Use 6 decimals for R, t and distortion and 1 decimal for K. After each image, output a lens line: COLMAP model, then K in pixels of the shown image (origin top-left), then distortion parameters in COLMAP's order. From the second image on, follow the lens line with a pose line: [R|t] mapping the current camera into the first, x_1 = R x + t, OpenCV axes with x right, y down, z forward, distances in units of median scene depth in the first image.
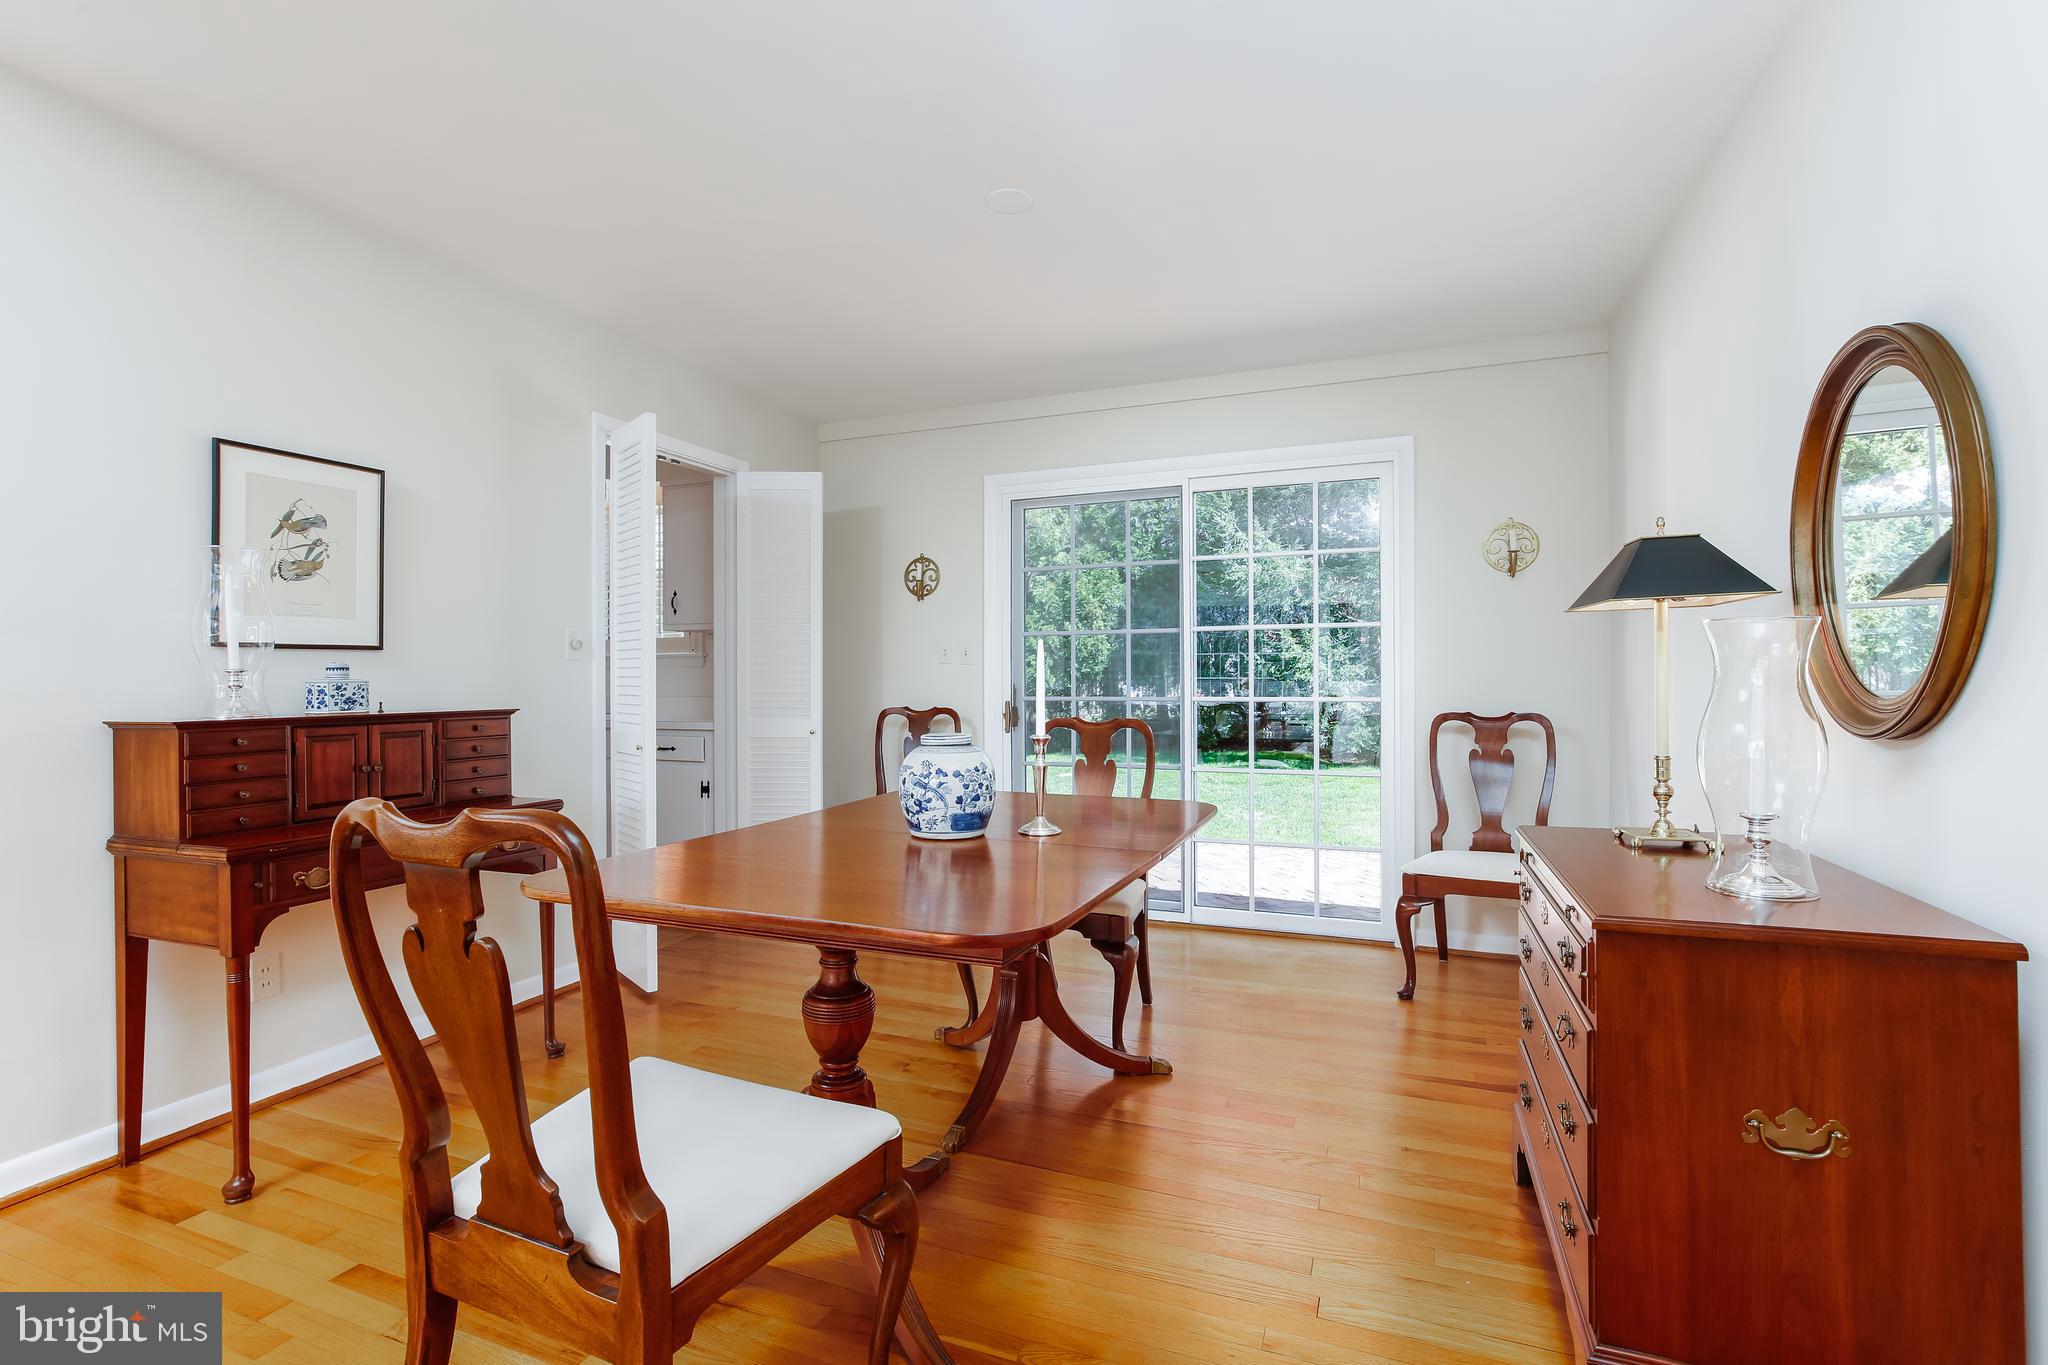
lens RADIAL K [[927.8, 0, 1027.4], [0, 927.8, 679.1], [0, 0, 1]] dist [-0.008323, 0.000416]
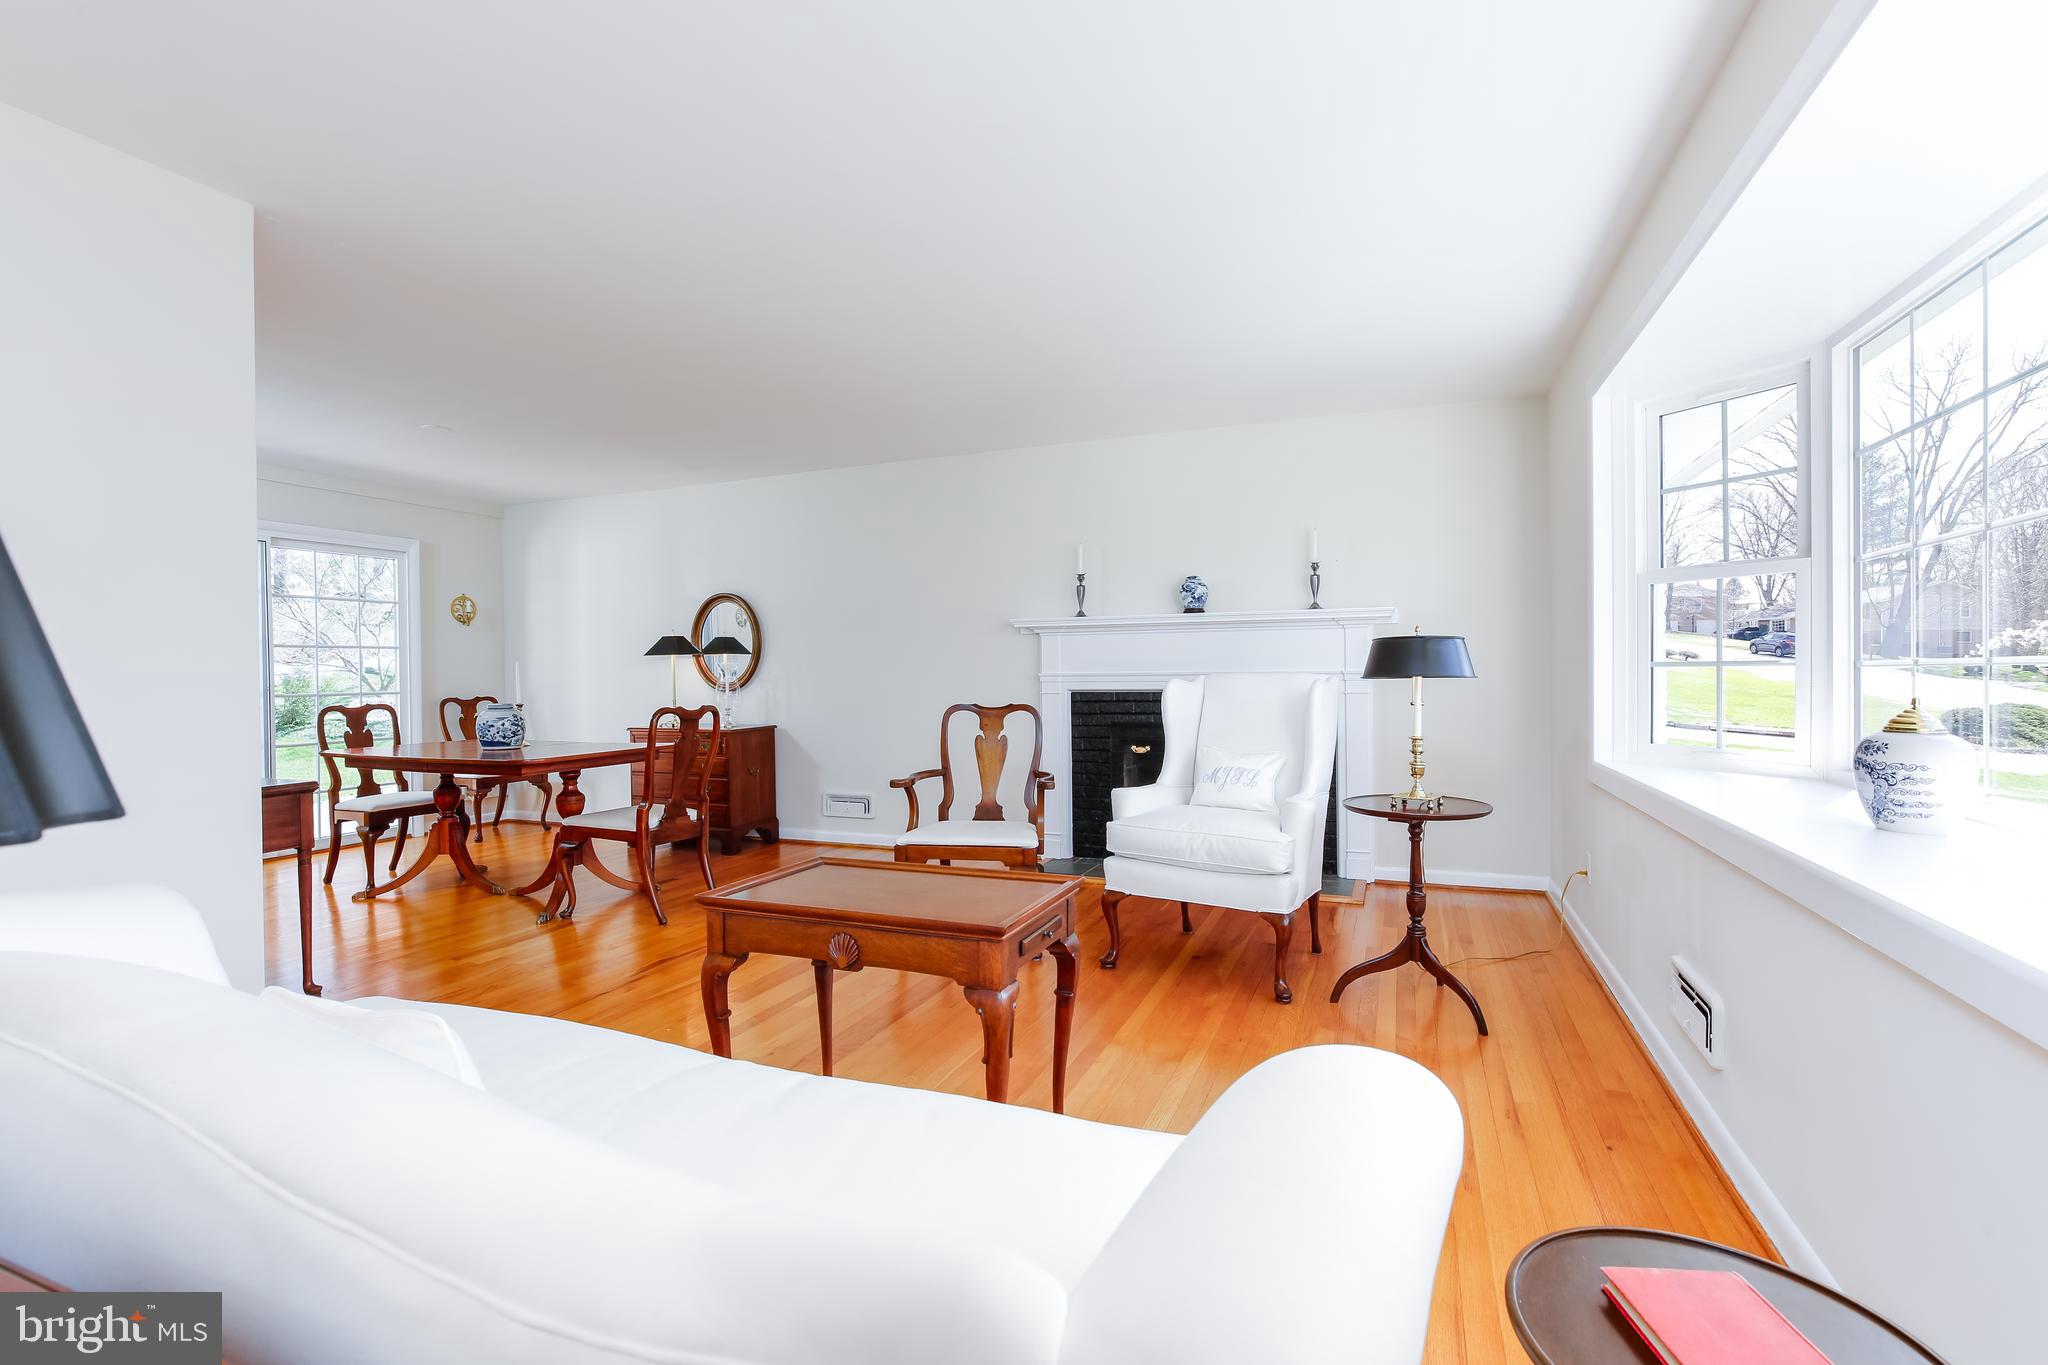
lens RADIAL K [[927.8, 0, 1027.4], [0, 927.8, 679.1], [0, 0, 1]] dist [-0.008323, 0.000416]
pose [[0.007727, -0.003382, 0.999964, -2.009584], [0.011013, 0.999934, 0.003297, 0.006551], [-0.999910, 0.010987, 0.007763, -0.240706]]
